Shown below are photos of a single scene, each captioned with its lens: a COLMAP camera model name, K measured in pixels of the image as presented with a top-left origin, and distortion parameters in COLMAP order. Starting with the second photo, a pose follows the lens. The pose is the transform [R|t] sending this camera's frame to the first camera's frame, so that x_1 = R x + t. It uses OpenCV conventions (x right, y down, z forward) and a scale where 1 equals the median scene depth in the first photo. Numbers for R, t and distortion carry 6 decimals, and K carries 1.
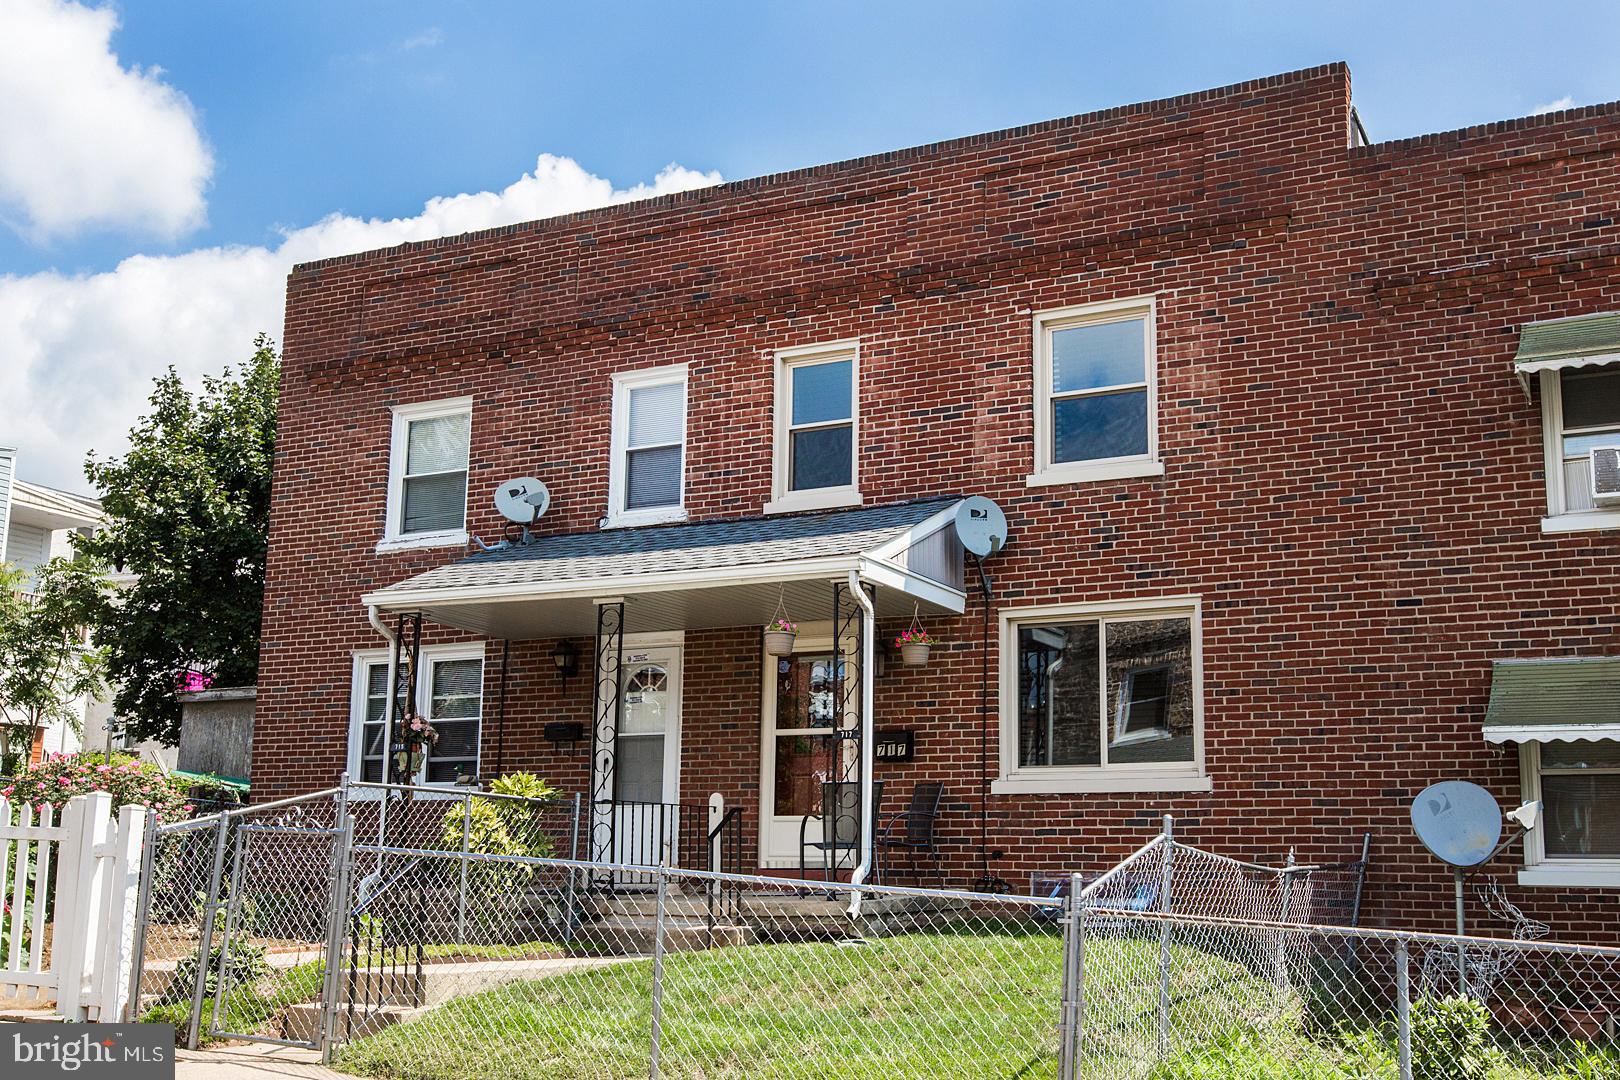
lens RADIAL K [[1754.0, 0, 821.7], [0, 1754.0, 585.4], [0, 0, 1]] dist [-0.011179, 0.006277]
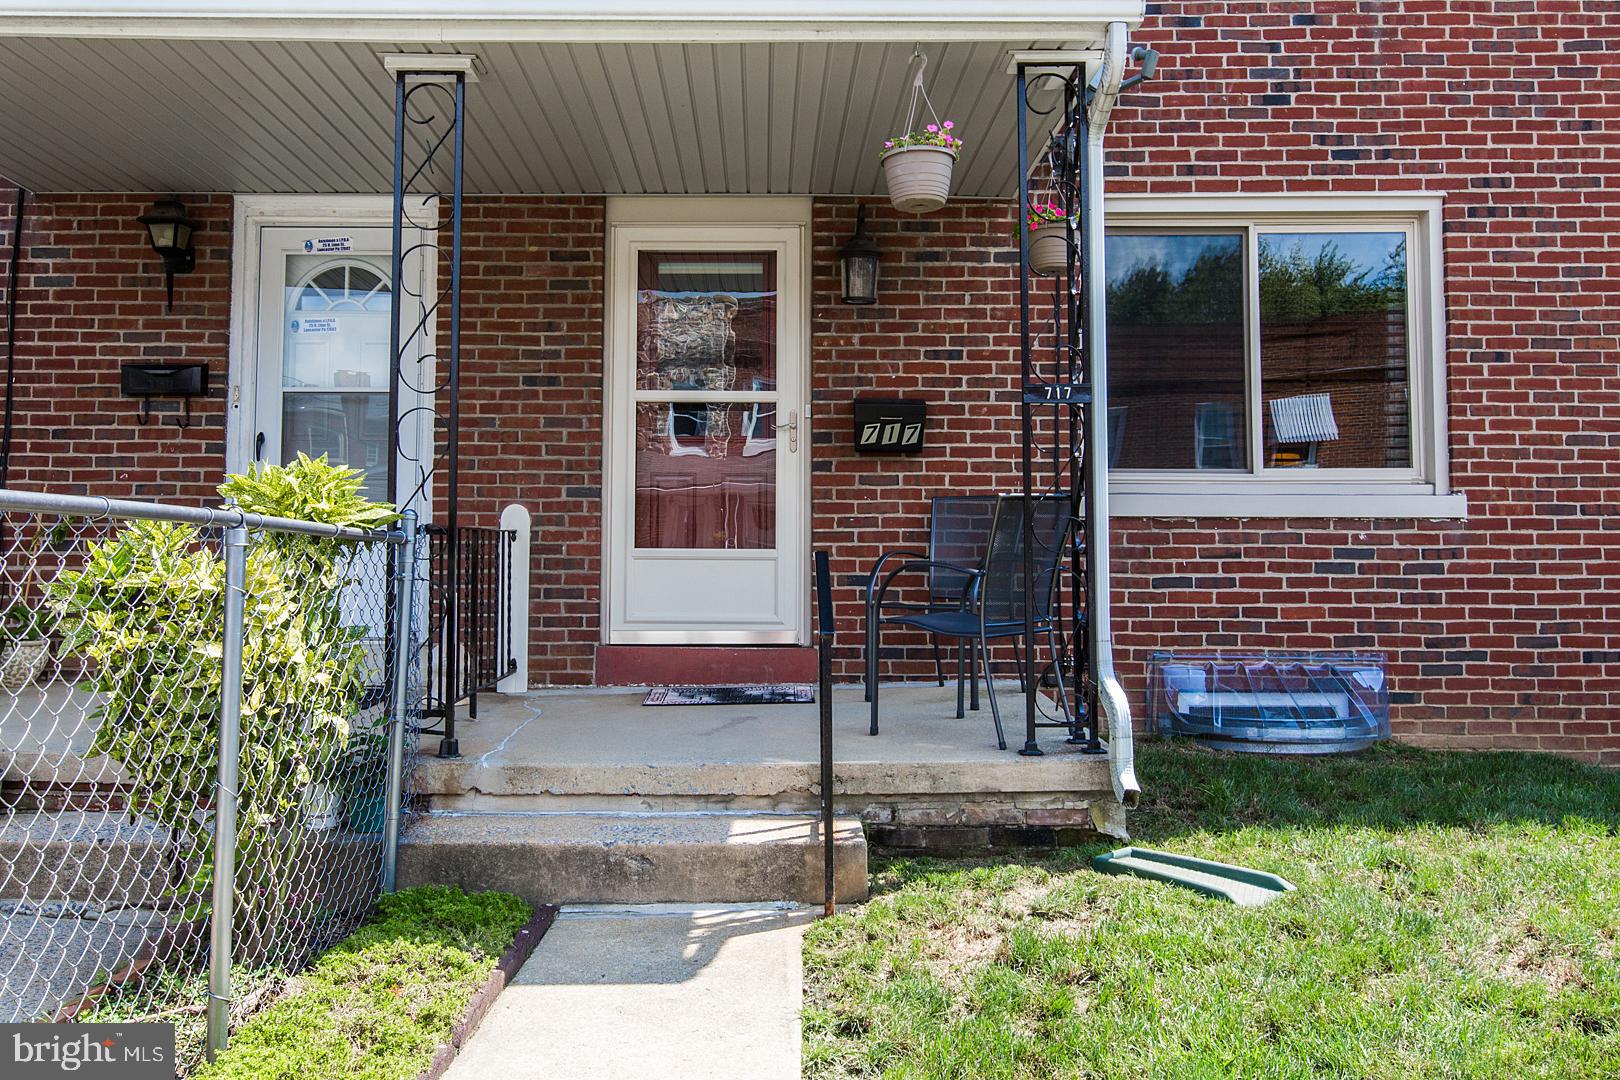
lens RADIAL K [[1370.4, 0, 754.1], [0, 1370.4, 485.0], [0, 0, 1]] dist [0.008938, -0.006589]
pose [[0.892477, 0.017553, 0.450751, -0.196839], [-0.069893, 0.992556, 0.099736, 0.070932], [-0.445645, -0.120516, 0.887061, 0.644576]]
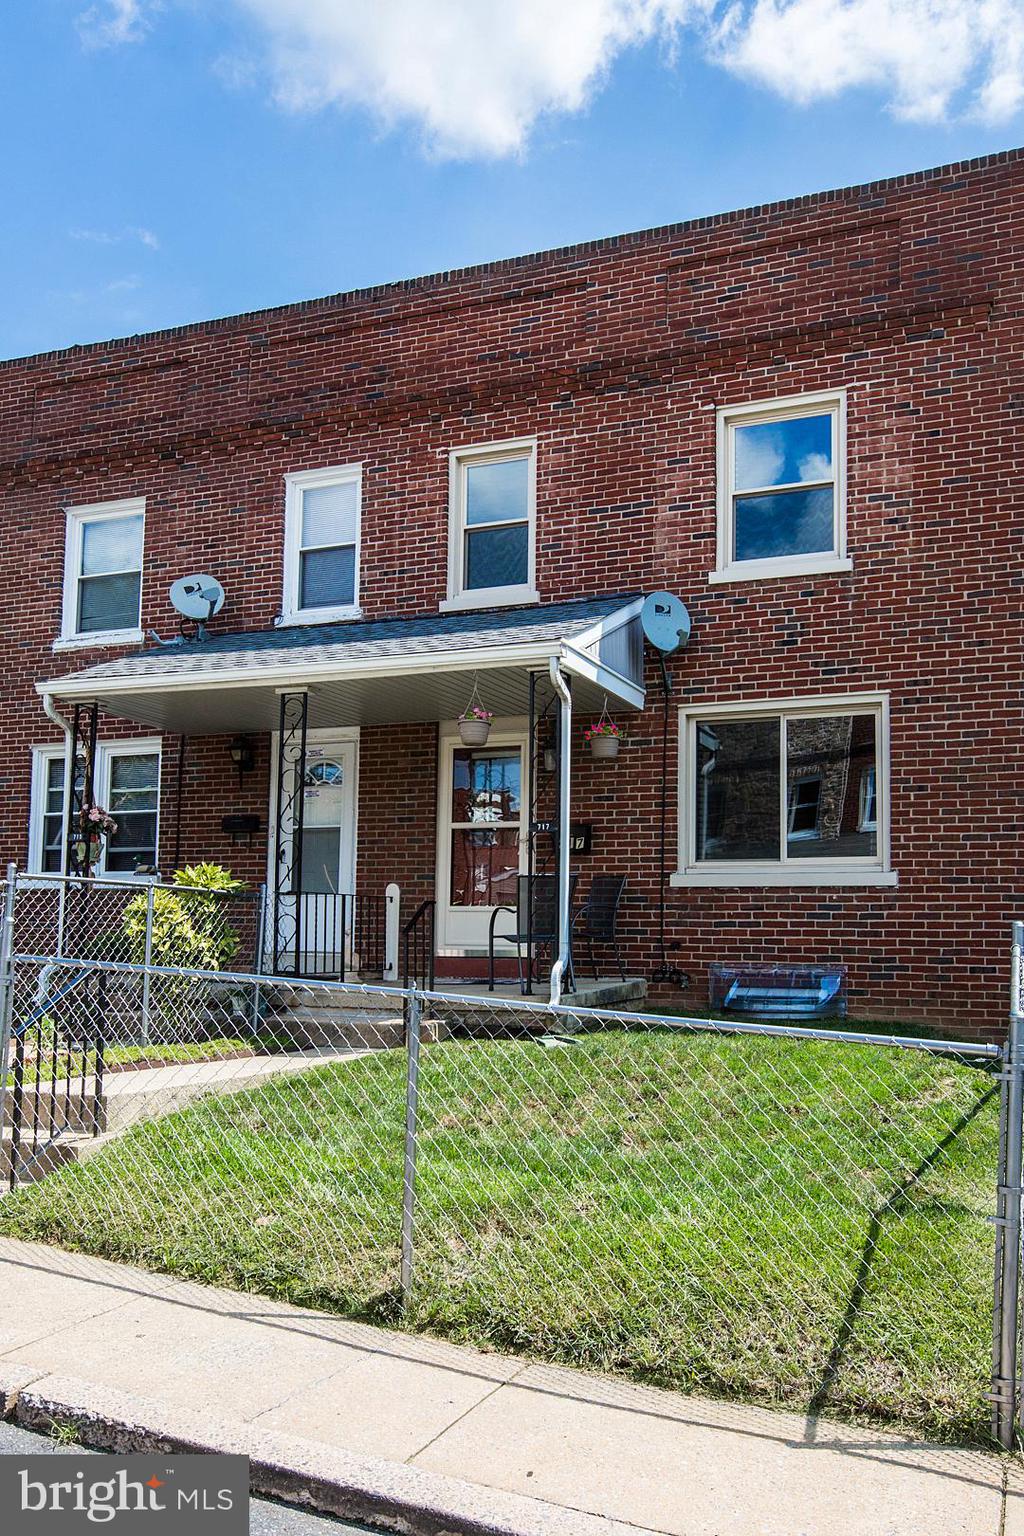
lens RADIAL K [[1299.4, 0, 499.8], [0, 1299.4, 855.9], [0, 0, 1]] dist [0.008938, -0.006589]
pose [[0.997401, 0.006102, 0.071792, -0.056052], [-0.013376, 0.994768, 0.101277, 0.025536], [-0.070798, -0.101974, 0.992265, 0.255616]]
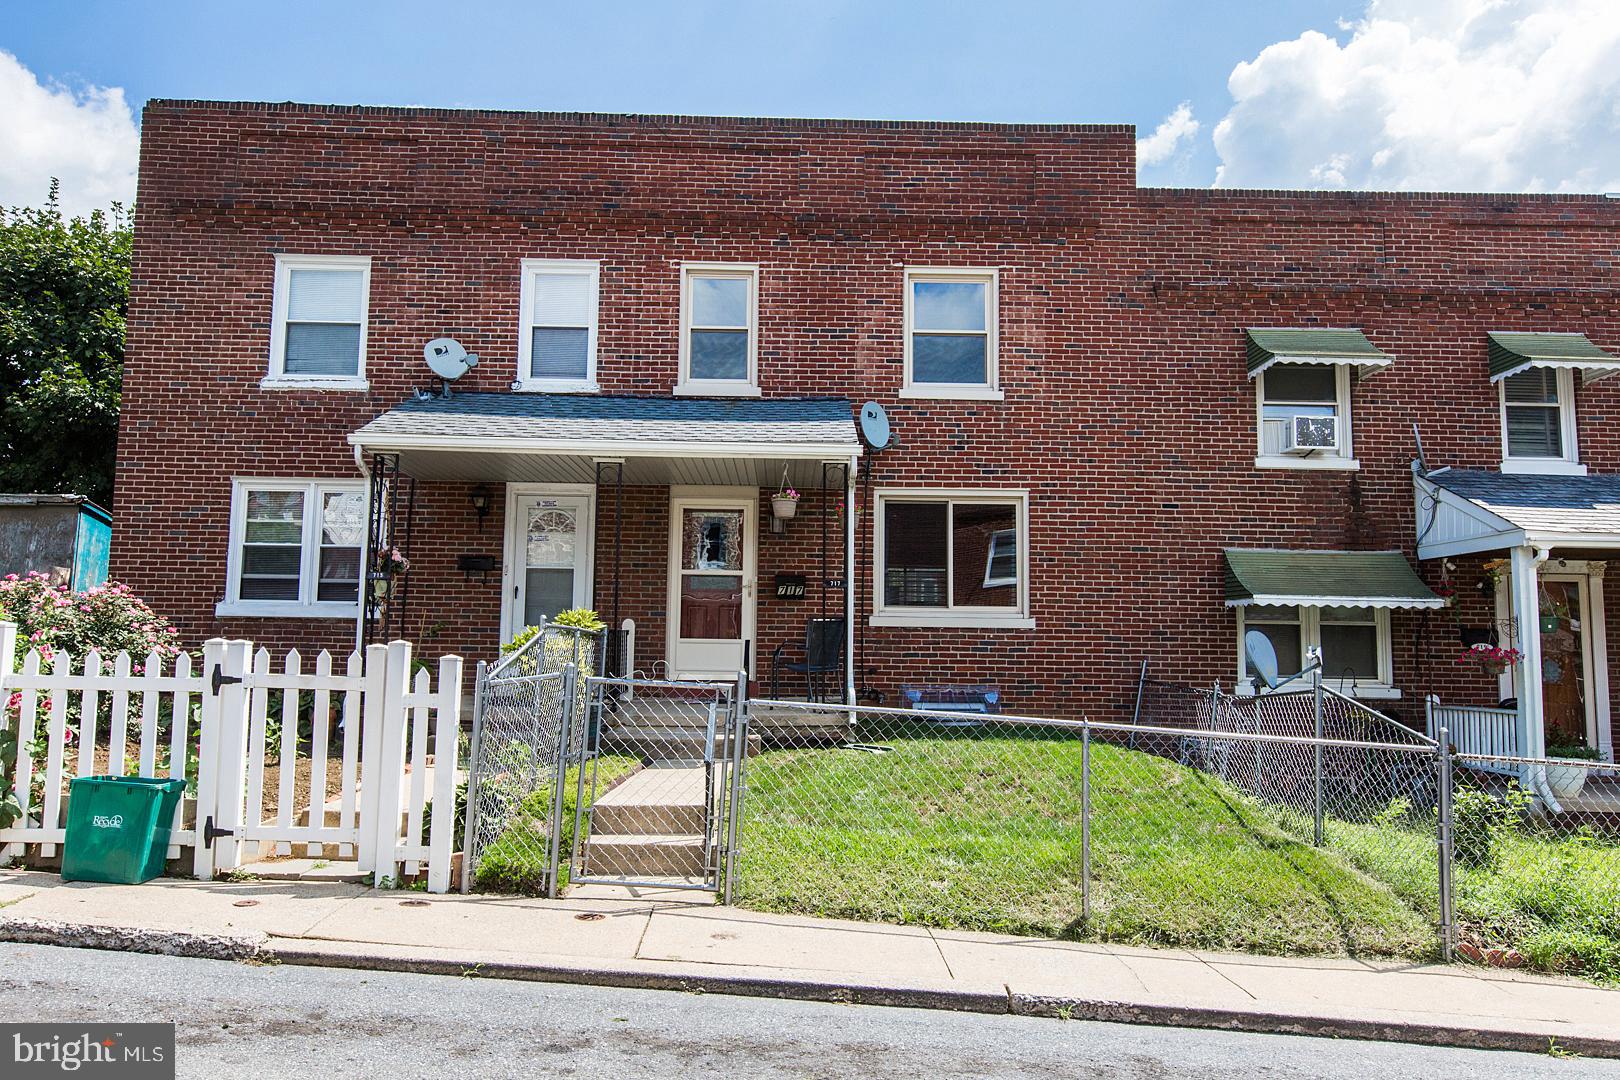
lens RADIAL K [[1189.8, 0, 810.0], [0, 1189.8, 540.0], [0, 0, 1]] dist [0.005949, -0.002660]
pose [[0.877958, 0.044915, 0.476627, -0.374756], [-0.083045, 0.994784, 0.059228, 0.003641], [-0.471481, -0.091581, 0.877108, 0.229495]]
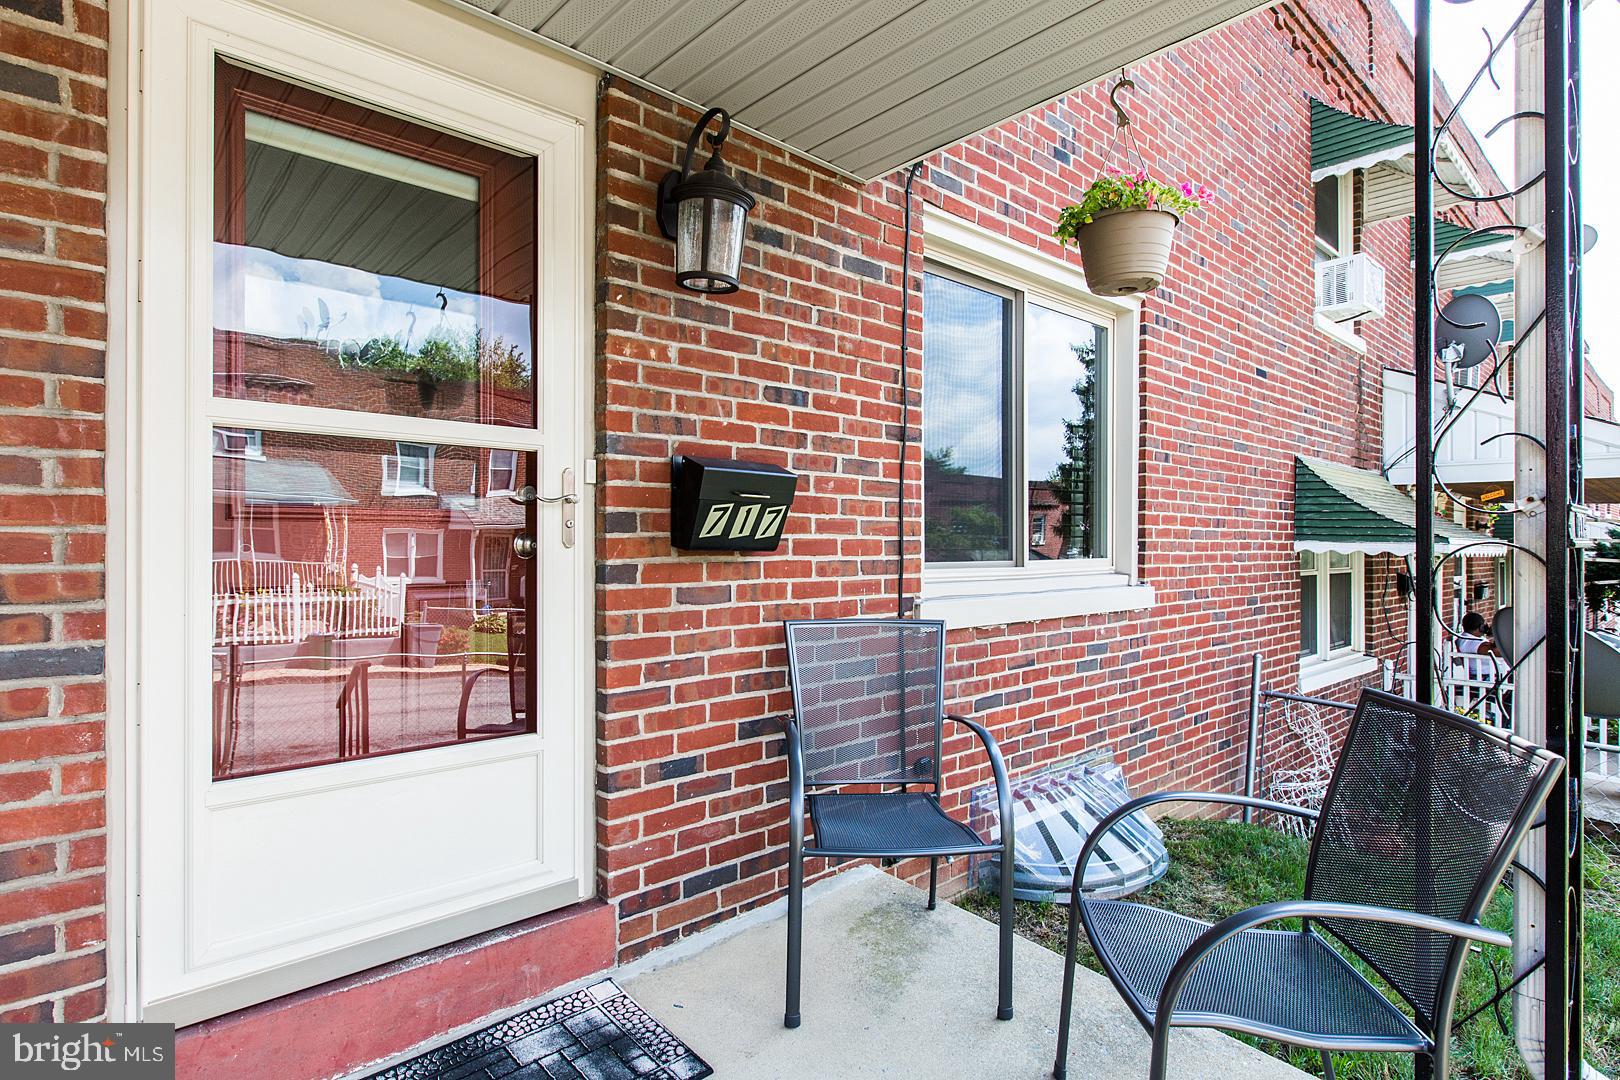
lens RADIAL K [[856.6, 0, 807.9], [0, 856.6, 544.1], [0, 0, 1]] dist [-0.001187, 0.000234]
pose [[0.329691, -0.015922, 0.943955, -0.110144], [-0.162815, 0.983918, 0.073462, 0.085805], [-0.929944, -0.177910, 0.321796, 0.952714]]
